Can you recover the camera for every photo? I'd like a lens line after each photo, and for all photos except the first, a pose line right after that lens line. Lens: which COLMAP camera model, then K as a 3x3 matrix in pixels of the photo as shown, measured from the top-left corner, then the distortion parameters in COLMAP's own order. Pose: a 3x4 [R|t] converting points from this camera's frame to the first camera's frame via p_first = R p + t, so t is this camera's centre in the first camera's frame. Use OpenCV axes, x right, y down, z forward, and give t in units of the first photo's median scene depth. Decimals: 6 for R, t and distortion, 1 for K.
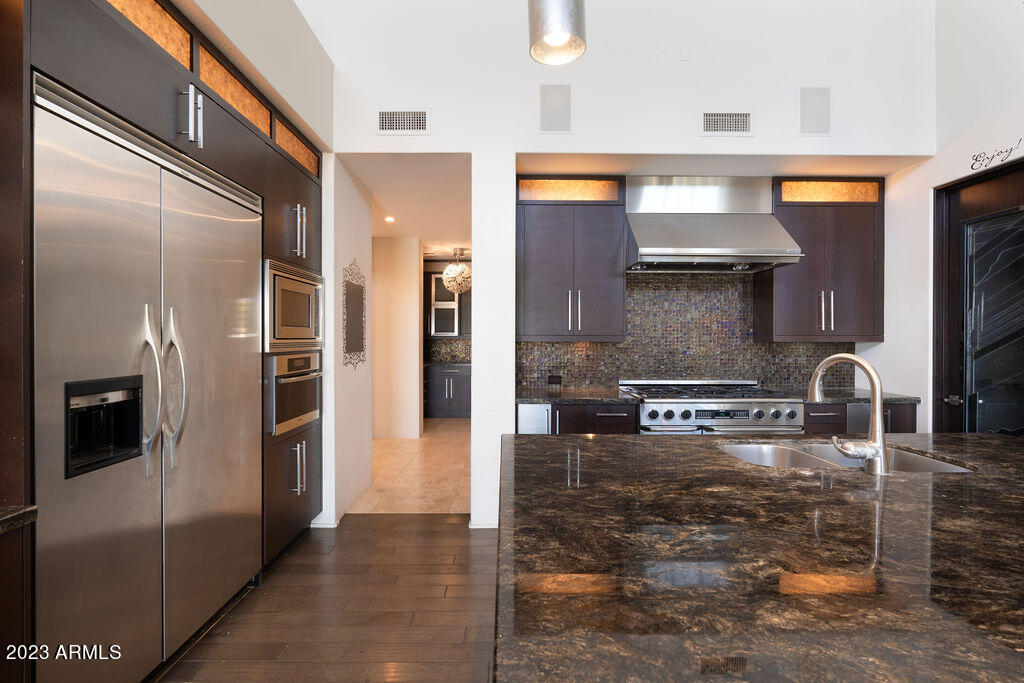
lens RADIAL K [[469.6, 0, 512.0], [0, 469.6, 341.5], [0, 0, 1]] dist [0.000737, 0.000247]
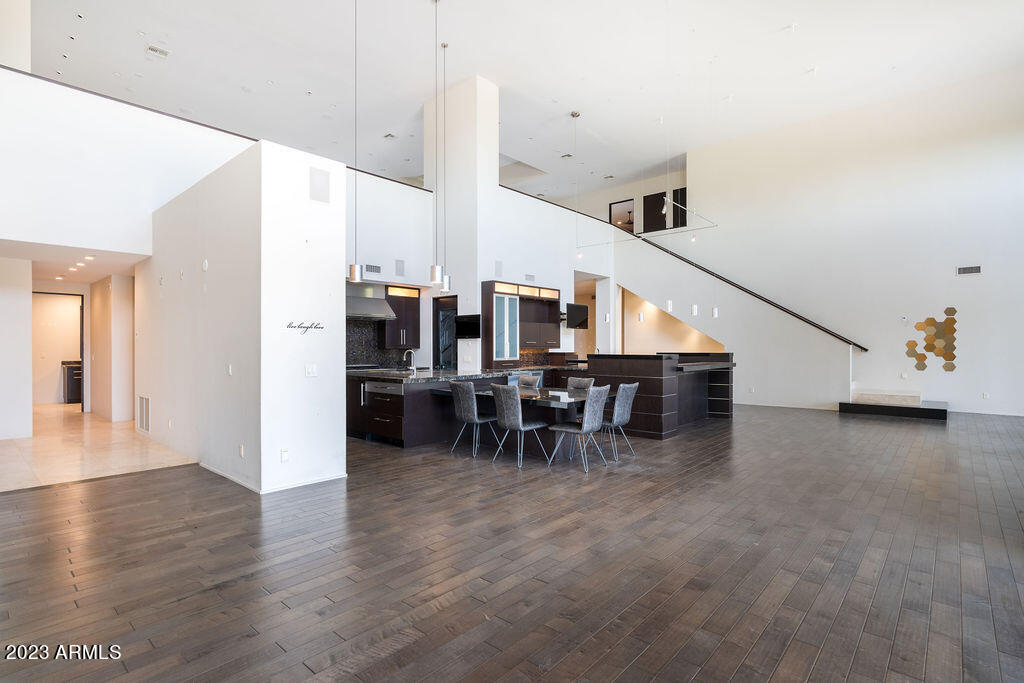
lens RADIAL K [[498.7, 0, 512.0], [0, 498.7, 341.5], [0, 0, 1]] dist [-0.000107, 0.000054]
pose [[0.663306, 0.002380, 0.748344, -1.208051], [0.010998, 0.999856, -0.012927, 0.007219], [-0.748267, 0.016805, 0.663185, -1.563645]]
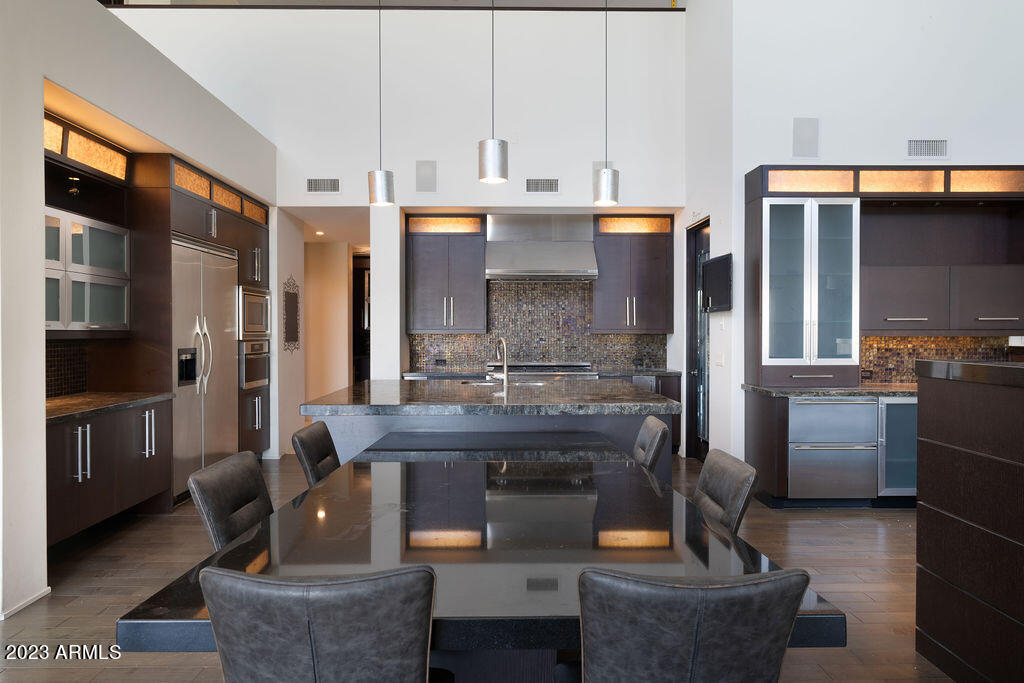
lens RADIAL K [[641.2, 0, 512.0], [0, 641.2, 341.5], [0, 0, 1]] dist [0.005517, 0.001050]
pose [[0.999932, -0.003161, 0.011247, 0.340522], [0.003074, 0.999965, 0.007753, 0.011054], [-0.011271, -0.007718, 0.999907, -1.041737]]
